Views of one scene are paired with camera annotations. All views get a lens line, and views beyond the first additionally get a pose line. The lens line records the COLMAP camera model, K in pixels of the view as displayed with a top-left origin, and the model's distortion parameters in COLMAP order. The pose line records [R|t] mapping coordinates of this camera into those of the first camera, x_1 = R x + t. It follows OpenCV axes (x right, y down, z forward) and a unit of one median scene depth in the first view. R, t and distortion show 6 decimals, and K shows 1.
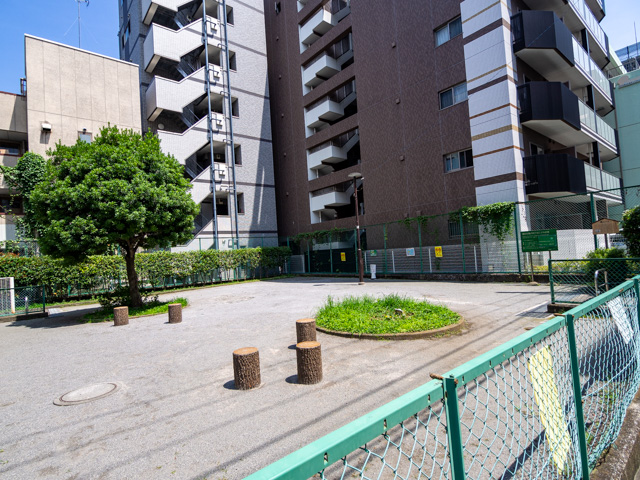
lens RADIAL K [[341.2, 0, 318.8], [0, 341.2, 243.4], [0, 0, 1]] dist [0.004795, -0.005683]
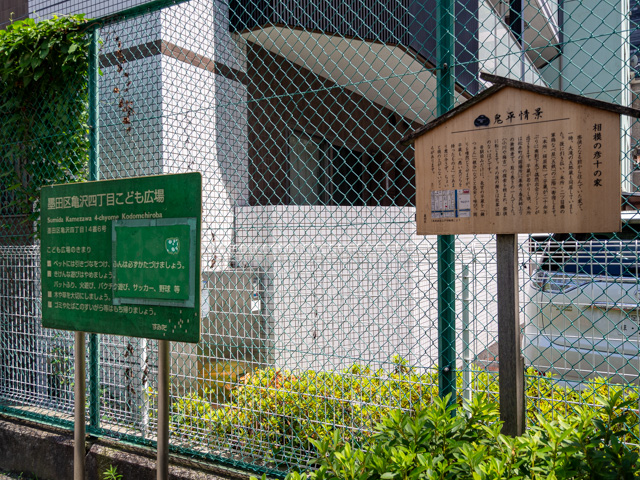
lens RADIAL K [[557.8, 0, 317.7], [0, 557.8, 238.4], [0, 0, 1]] dist [0.021342, 0.002704]
pose [[0.940366, 0.050915, 0.336331, 0.509971], [-0.059470, 0.998115, 0.015175, -0.018764], [-0.334925, -0.034272, 0.941621, 0.599878]]
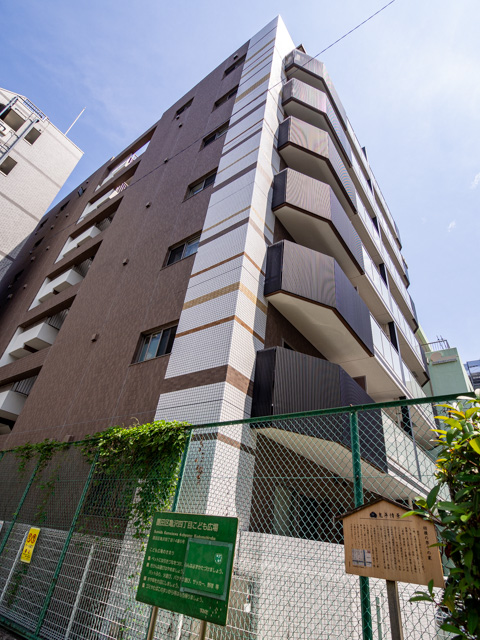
lens RADIAL K [[341.2, 0, 241.4], [0, 341.2, 317.9], [0, 0, 1]] dist [0.004795, -0.005683]
pose [[0.954906, 0.278194, 0.103748, 0.479147], [-0.183041, 0.826703, -0.532032, -0.023818], [-0.233776, 0.489050, 0.840344, 0.533711]]
